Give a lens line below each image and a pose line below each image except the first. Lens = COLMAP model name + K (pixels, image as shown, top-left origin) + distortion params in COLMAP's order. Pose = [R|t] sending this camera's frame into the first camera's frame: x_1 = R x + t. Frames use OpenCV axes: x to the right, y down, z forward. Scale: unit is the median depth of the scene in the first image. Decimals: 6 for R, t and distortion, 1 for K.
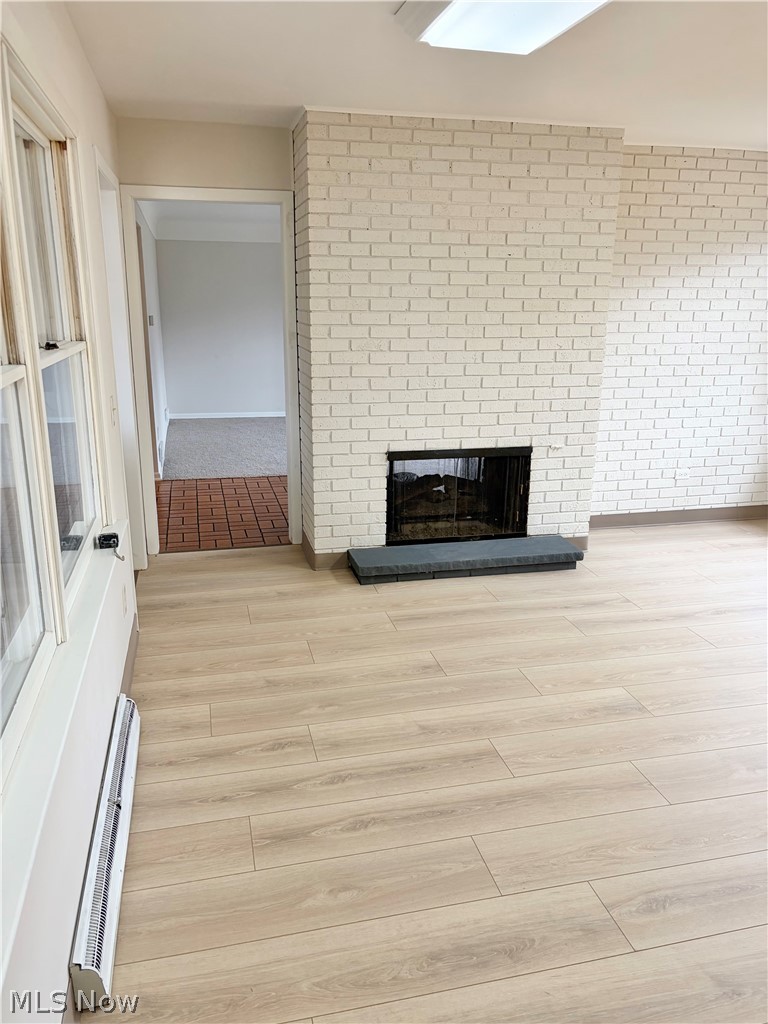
lens RADIAL K [[768.5, 0, 378.4], [0, 768.5, 506.0], [0, 0, 1]] dist [0.054914, -0.055032]
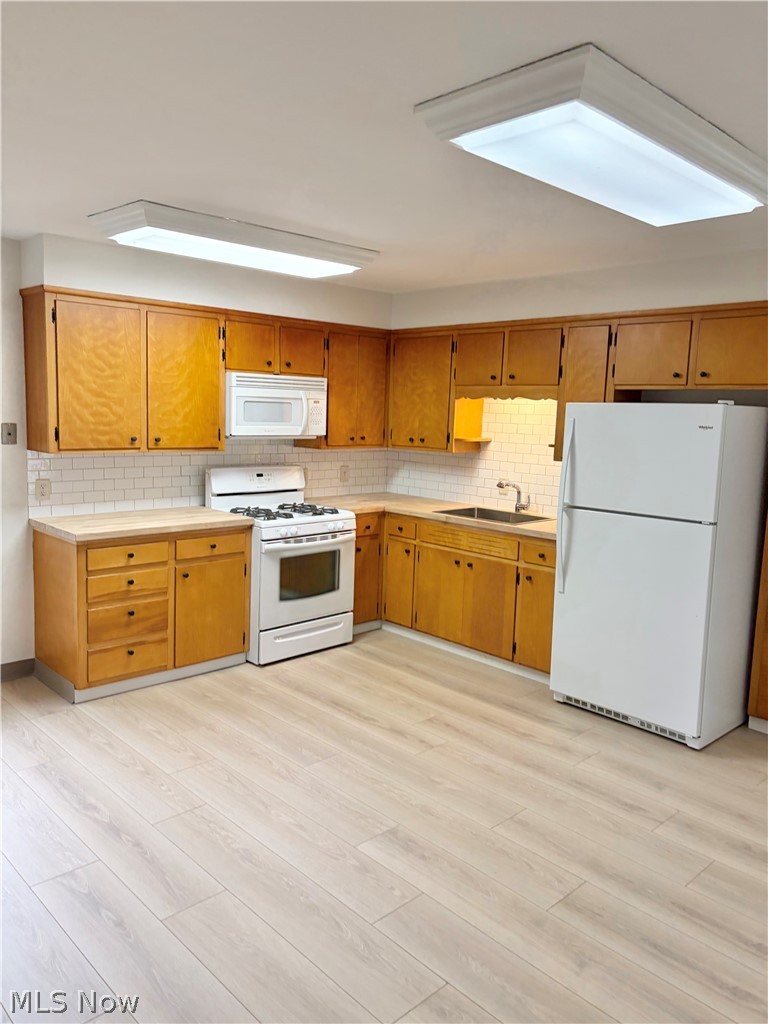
lens RADIAL K [[768.5, 0, 382.9], [0, 768.5, 503.4], [0, 0, 1]] dist [0.054914, -0.055032]
pose [[-0.502635, -0.129775, 0.854703, -0.325674], [0.192647, 0.946994, 0.257080, -0.286848], [-0.842761, 0.293873, -0.450991, 0.977204]]
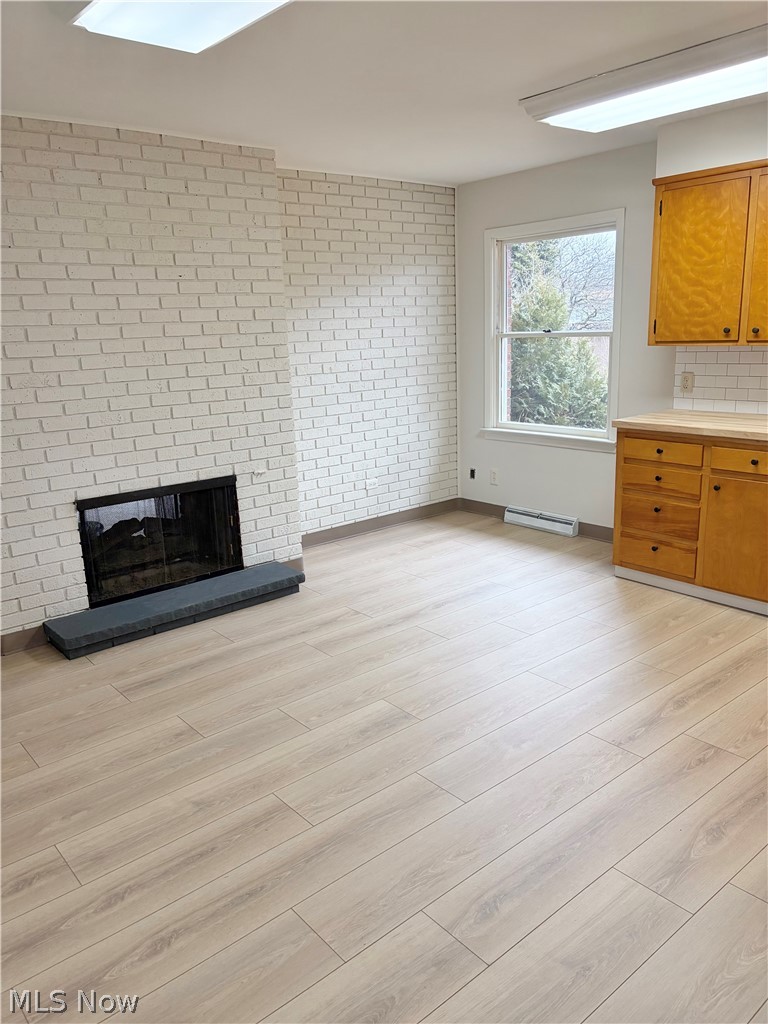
lens RADIAL K [[768.5, 0, 388.2], [0, 768.5, 517.6], [0, 0, 1]] dist [0.054914, -0.055032]
pose [[0.890323, -0.149932, 0.429937, -0.055510], [0.159517, 0.987097, 0.013898, -0.008565], [-0.426473, 0.056208, 0.902752, 0.064086]]
